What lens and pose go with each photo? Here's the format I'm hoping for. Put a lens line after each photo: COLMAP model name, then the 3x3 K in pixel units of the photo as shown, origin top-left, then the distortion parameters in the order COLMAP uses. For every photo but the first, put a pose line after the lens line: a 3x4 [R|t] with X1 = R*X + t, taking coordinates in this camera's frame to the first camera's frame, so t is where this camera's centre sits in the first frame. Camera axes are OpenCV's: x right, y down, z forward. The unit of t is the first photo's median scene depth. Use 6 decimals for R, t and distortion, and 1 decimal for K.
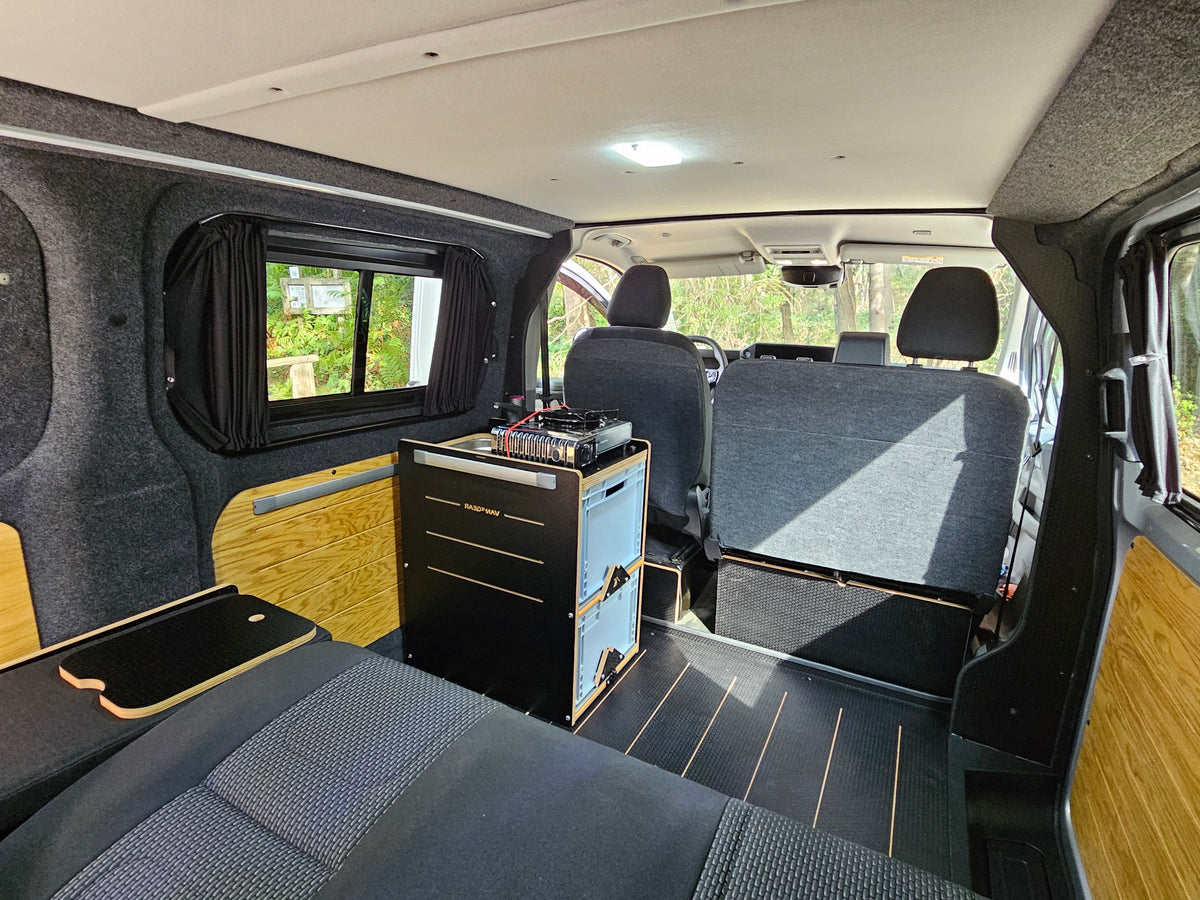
lens RADIAL K [[613.3, 0, 601.3], [0, 613.3, 454.1], [0, 0, 1]] dist [-0.001008, 0.001133]
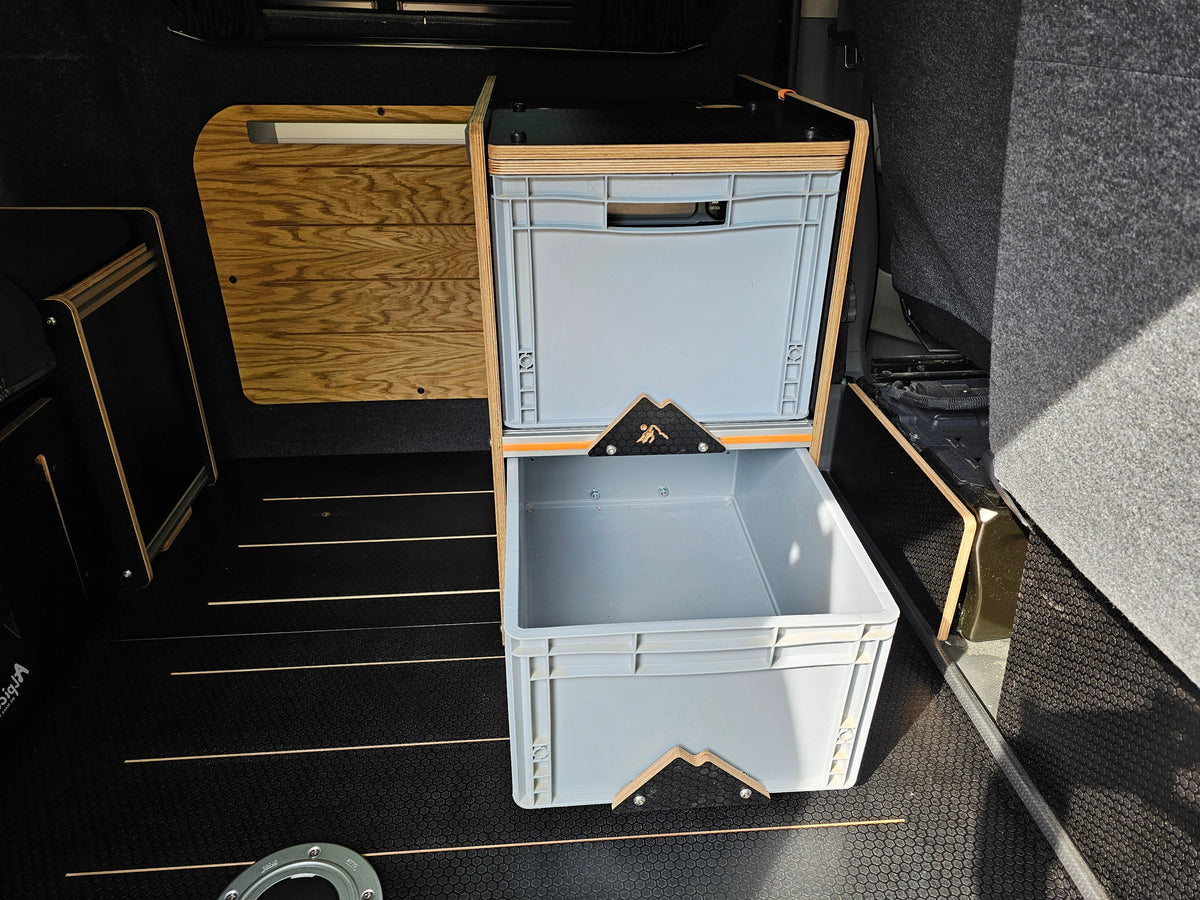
lens RADIAL K [[835.1, 0, 596.3], [0, 835.1, 443.6], [0, 0, 1]] dist [0.090431, -0.105718]
pose [[0.535442, 0.364292, -0.761967, 0.488147], [-0.187829, 0.930962, 0.313098, 0.031588], [0.823421, -0.024527, 0.566900, 0.644471]]
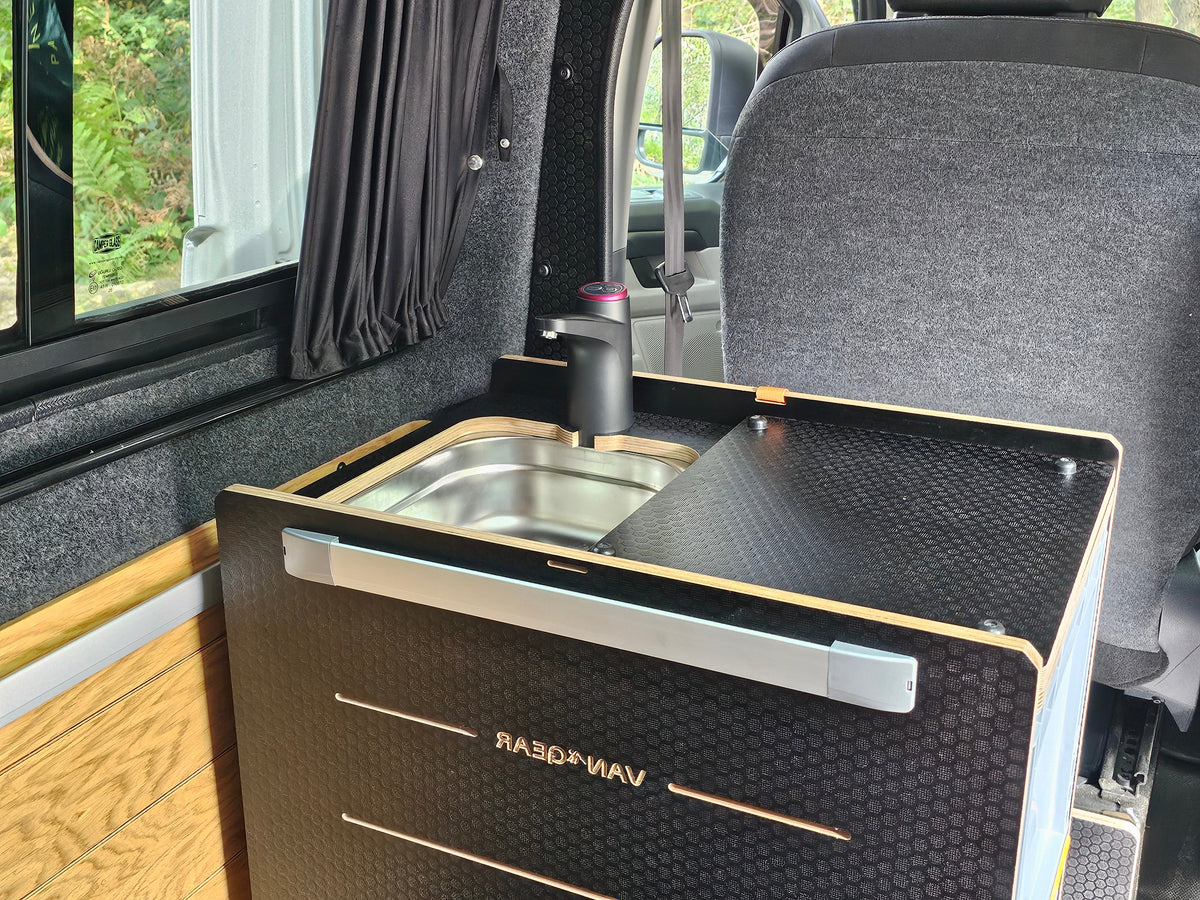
lens RADIAL K [[1327.2, 0, 569.0], [0, 1327.2, 454.9], [0, 0, 1]] dist [0.129548, -0.267907]
pose [[0.998942, -0.045993, 0.000195, -0.186329], [0.045759, 0.994279, 0.096519, -0.090717], [-0.004633, -0.096408, 0.995331, 0.444692]]
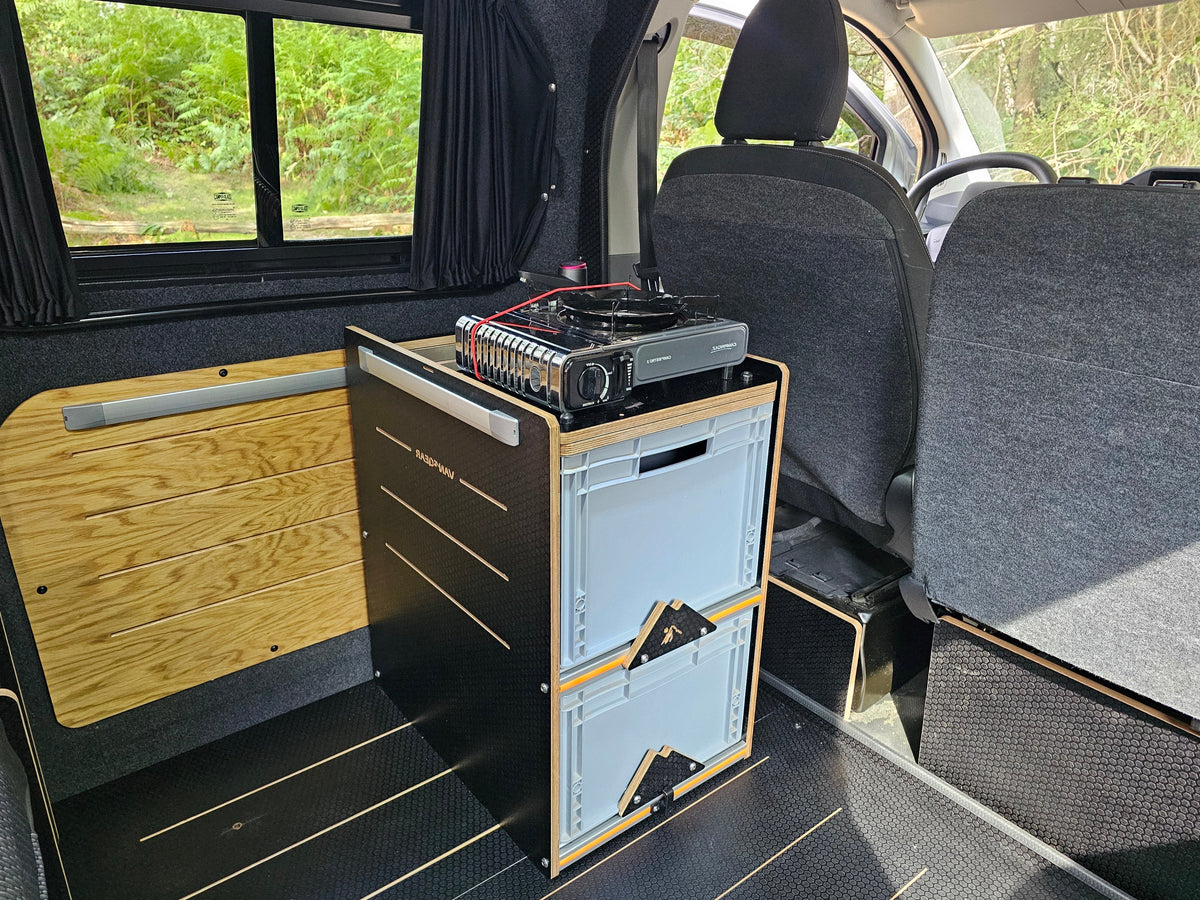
lens RADIAL K [[841.9, 0, 592.9], [0, 841.9, 459.2], [0, 0, 1]] dist [0.054871, -0.054063]
pose [[0.913203, 0.127350, -0.387095, 0.227736], [-0.080272, 0.987519, 0.135511, -0.028597], [0.399521, -0.092676, 0.912028, 0.356748]]
